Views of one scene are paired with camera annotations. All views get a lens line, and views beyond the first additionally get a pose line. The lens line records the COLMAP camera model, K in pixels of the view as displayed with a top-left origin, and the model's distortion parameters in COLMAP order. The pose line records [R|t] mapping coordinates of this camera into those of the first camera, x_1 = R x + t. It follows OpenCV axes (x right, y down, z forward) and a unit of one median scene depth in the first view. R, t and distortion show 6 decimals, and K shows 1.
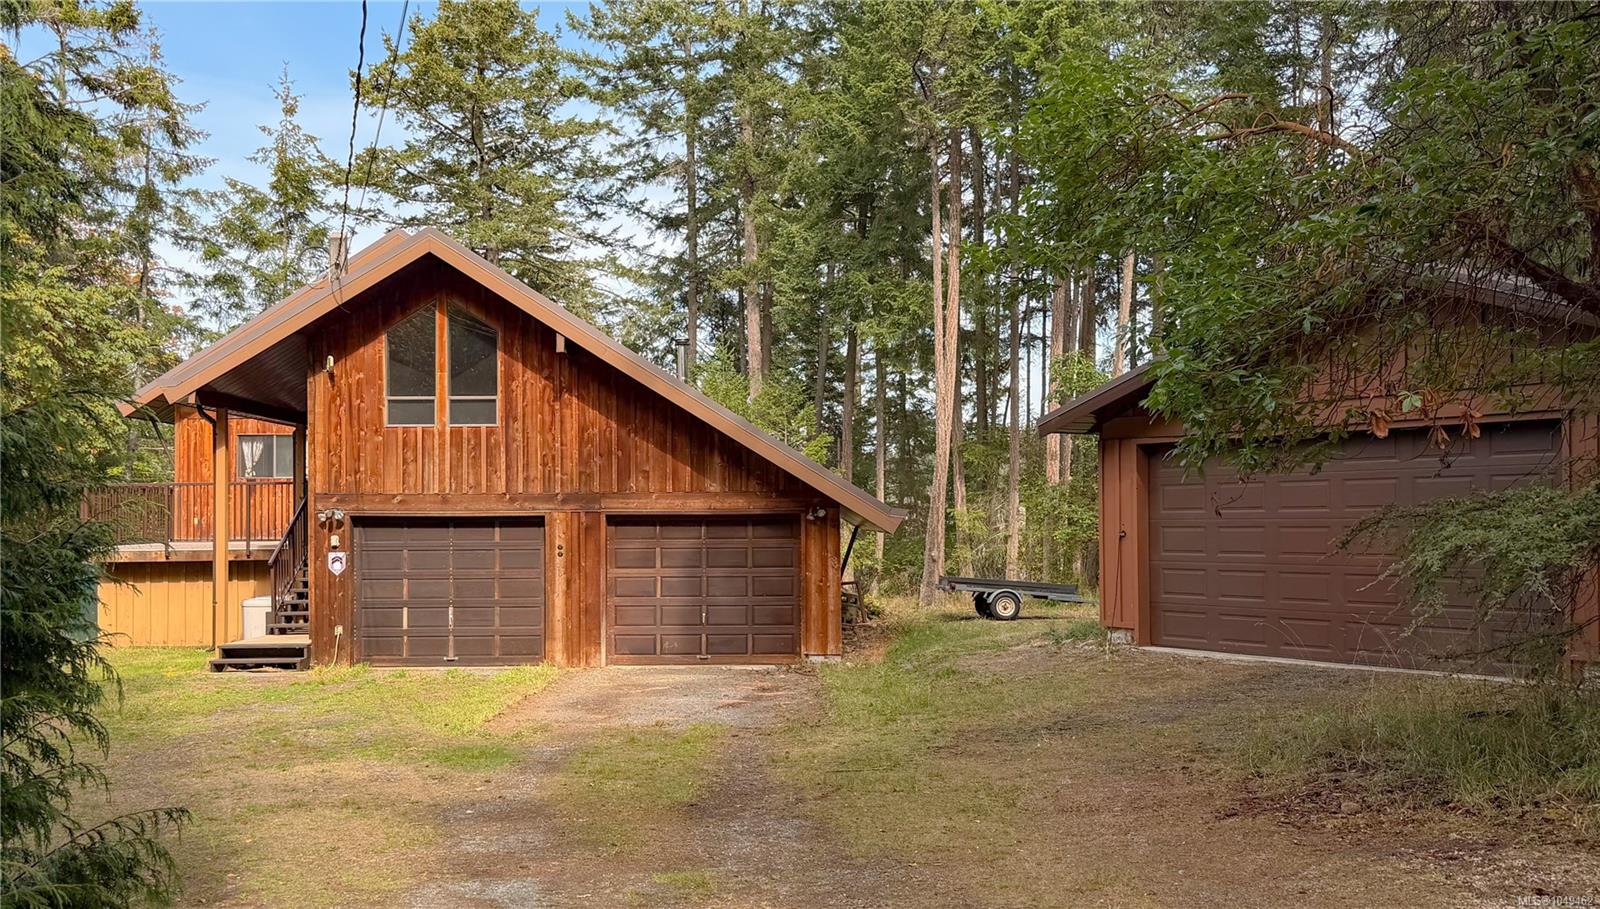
lens RADIAL K [[1438.5, 0, 799.8], [0, 1438.5, 461.4], [0, 0, 1]] dist [0.071387, -0.009291]
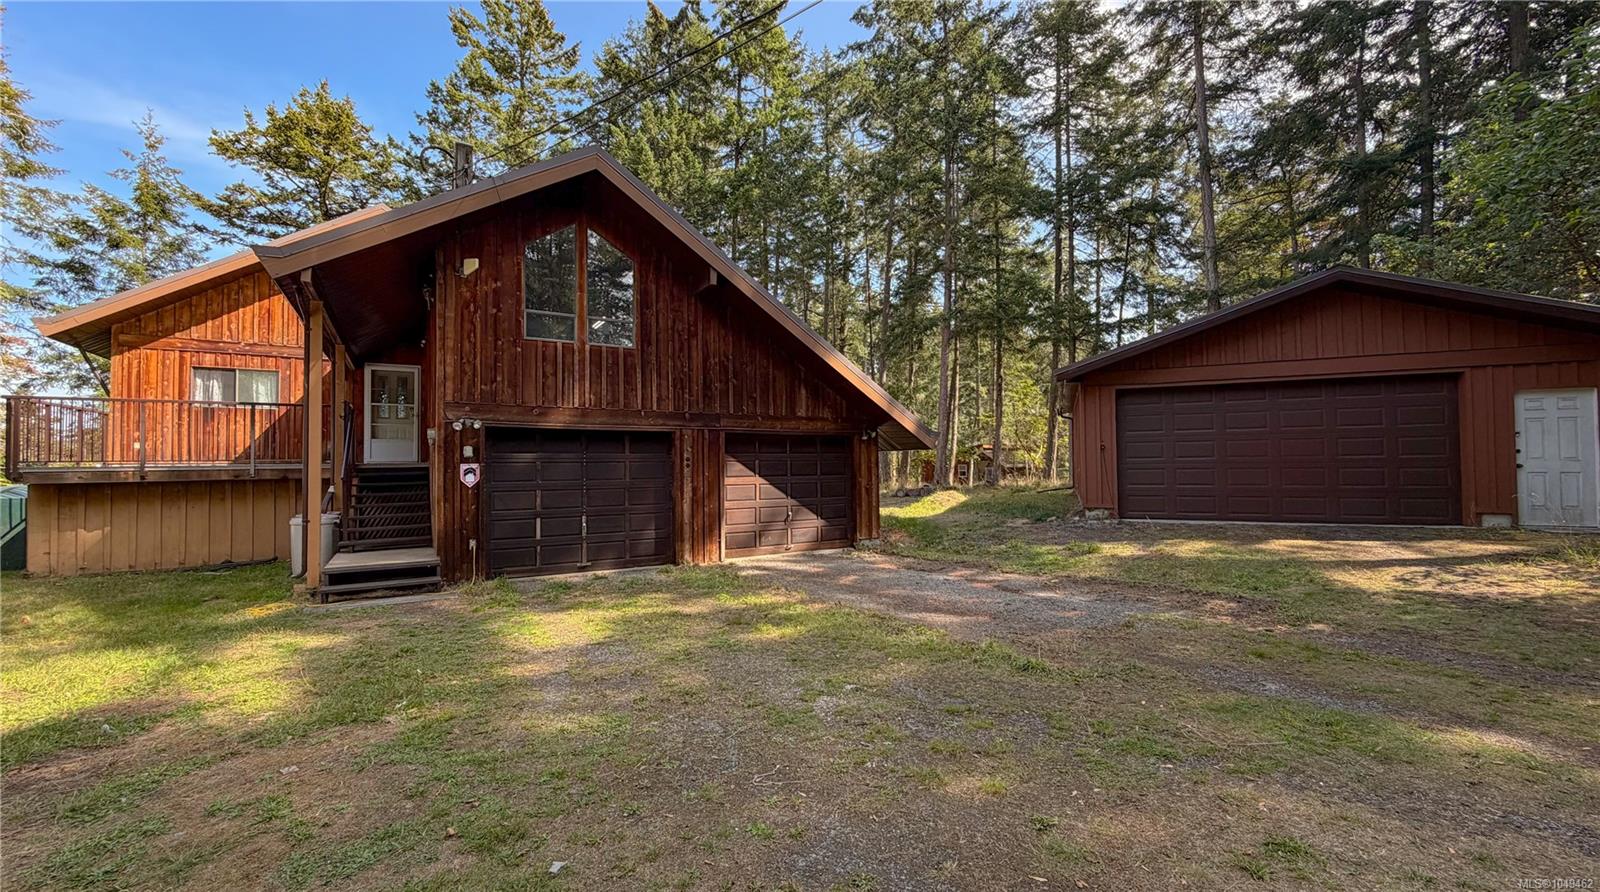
lens RADIAL K [[623.5, 0, 800.3], [0, 623.5, 439.2], [0, 0, 1]] dist [-0.001913, 0.000831]
pose [[0.851076, 0.018796, 0.524706, -0.349200], [-0.015983, 0.999823, -0.009890, 0.046928], [-0.524799, 0.000031, 0.851226, 0.531198]]
